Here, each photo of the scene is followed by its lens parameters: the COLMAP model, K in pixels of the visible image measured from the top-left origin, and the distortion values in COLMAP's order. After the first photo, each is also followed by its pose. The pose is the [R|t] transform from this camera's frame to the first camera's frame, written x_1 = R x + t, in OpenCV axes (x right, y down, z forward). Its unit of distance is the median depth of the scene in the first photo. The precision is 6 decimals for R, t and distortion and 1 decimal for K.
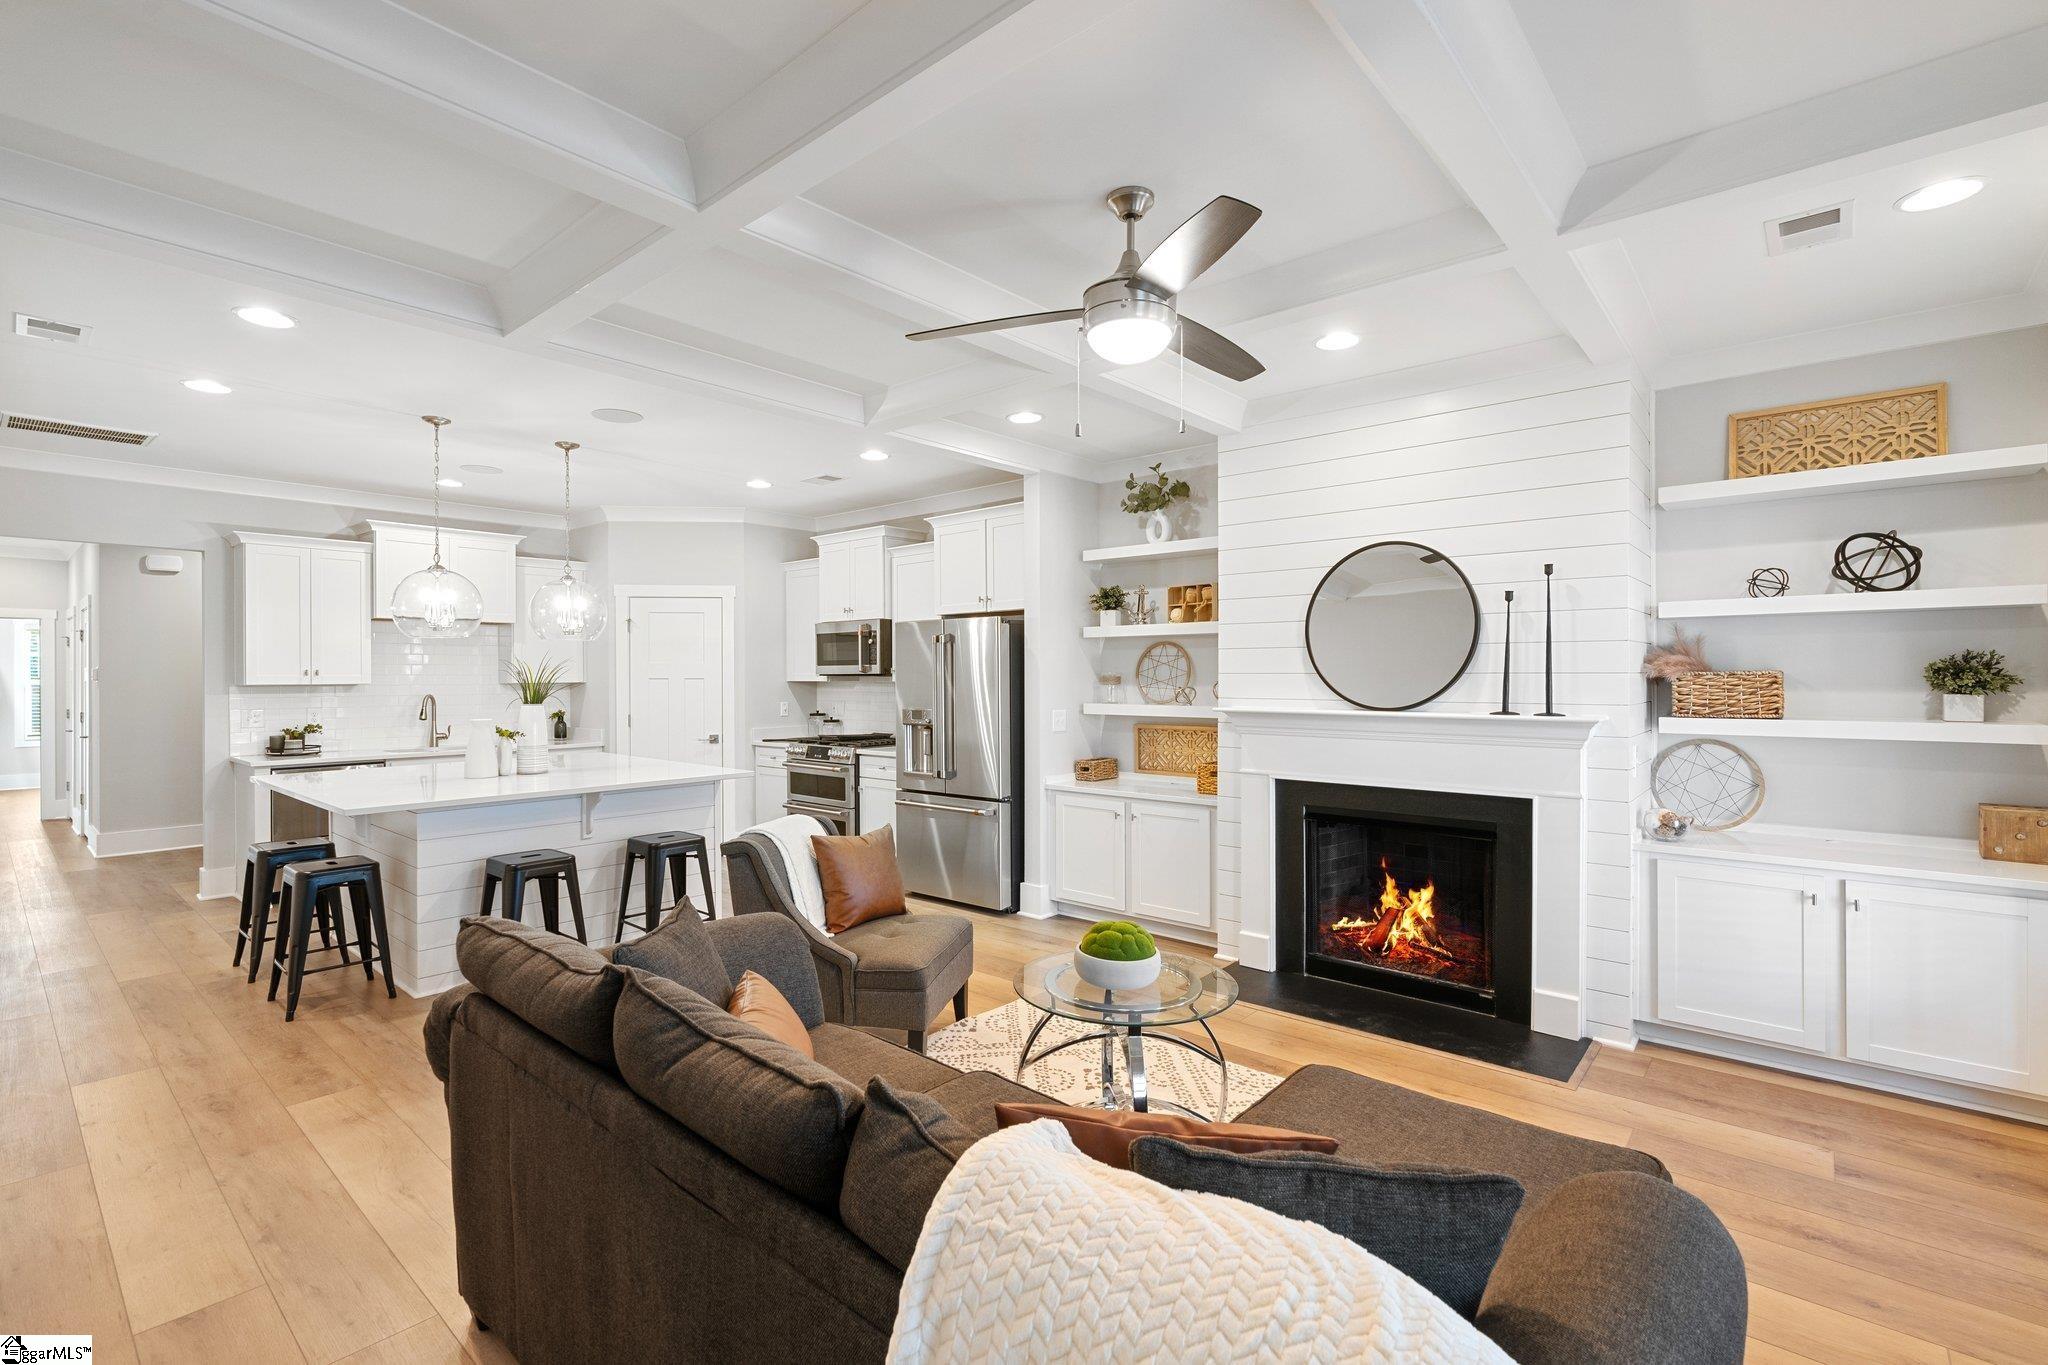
lens RADIAL K [[923.0, 0, 1021.3], [0, 923.0, 673.0], [0, 0, 1]] dist [-0.001999, 0.000345]
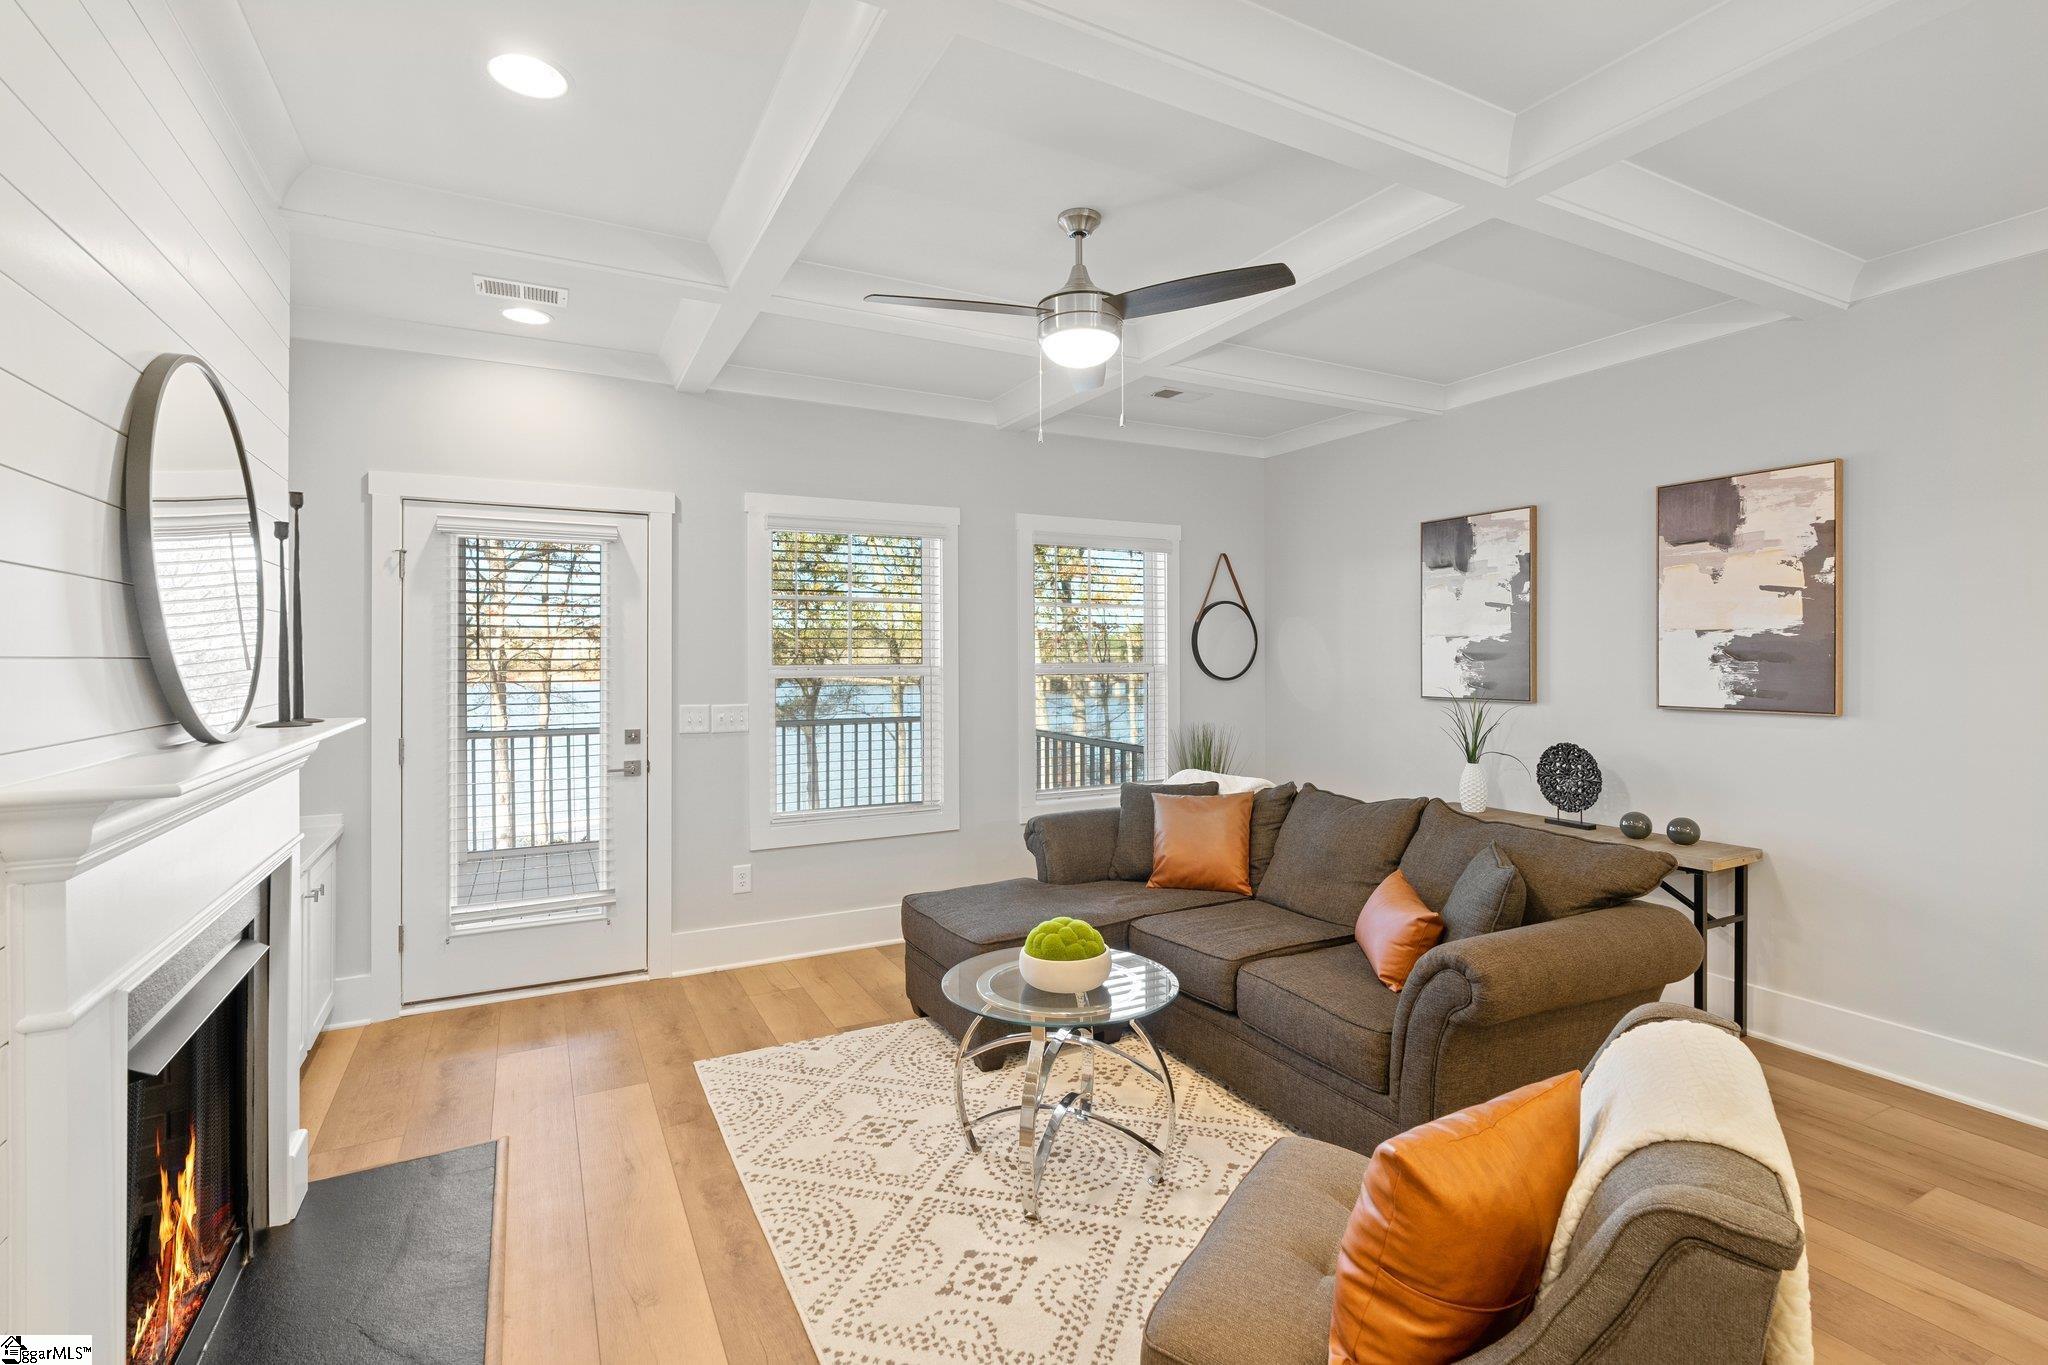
lens RADIAL K [[944.9, 0, 1017.5], [0, 944.9, 655.8], [0, 0, 1]] dist [0.029999, 0.000243]
pose [[-0.931471, 0.004144, 0.363793, -0.125115], [0.003143, 0.999989, -0.003342, 0.002030], [-0.363803, -0.001969, -0.931474, 1.169396]]
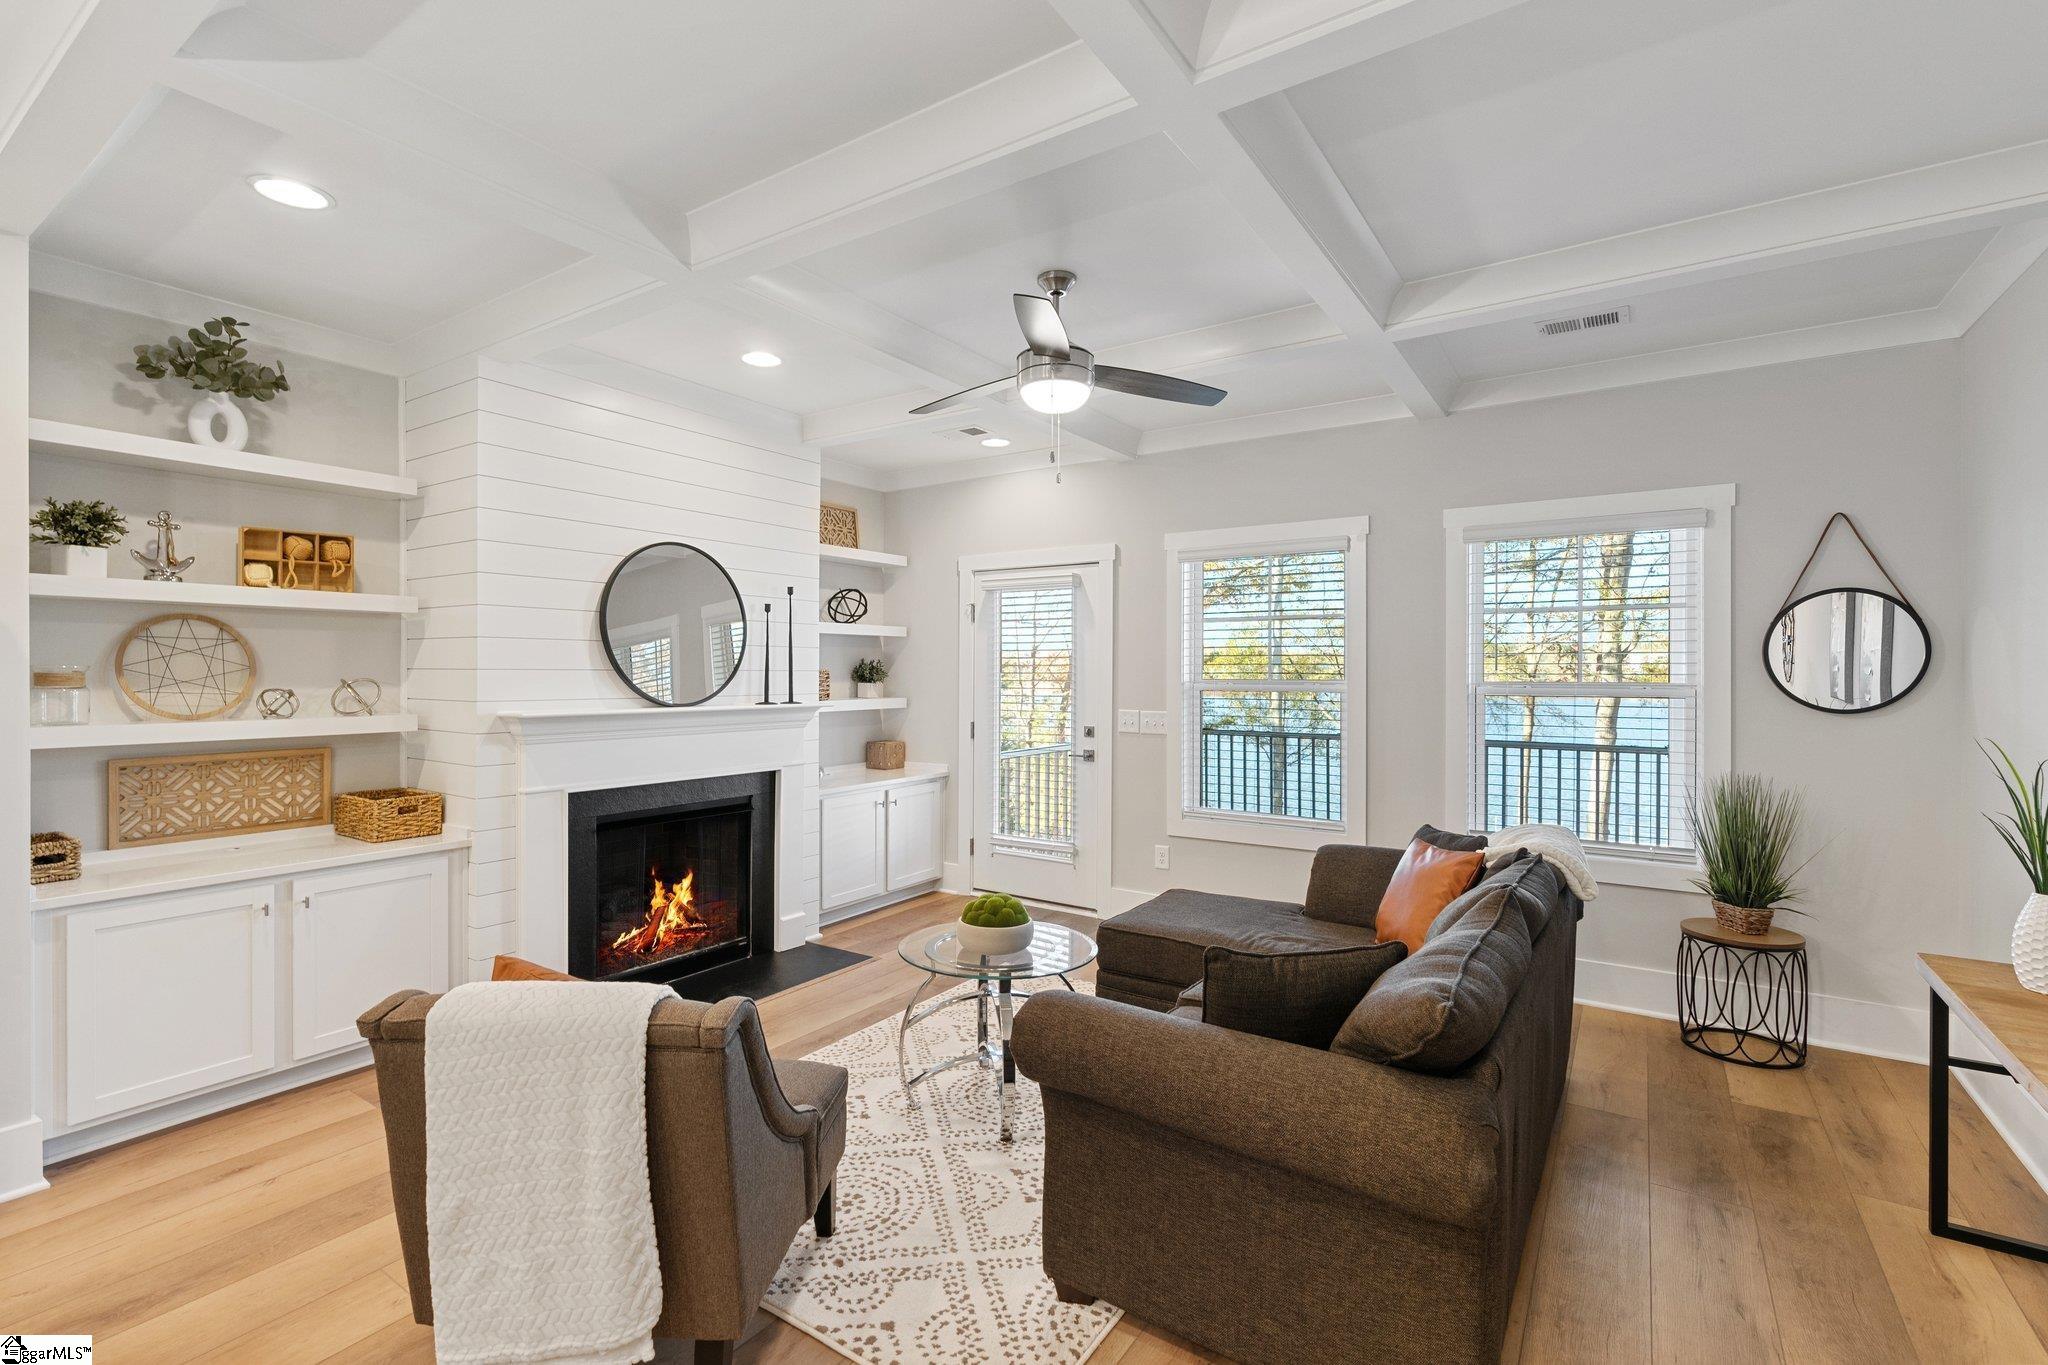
lens RADIAL K [[923.0, 0, 1021.3], [0, 923.0, 673.0], [0, 0, 1]] dist [-0.001999, 0.000345]
pose [[-0.123616, -0.001309, 0.992329, -0.609062], [-0.004821, 0.999988, 0.000719, 0.000662], [-0.992318, -0.004695, -0.123621, 0.675016]]
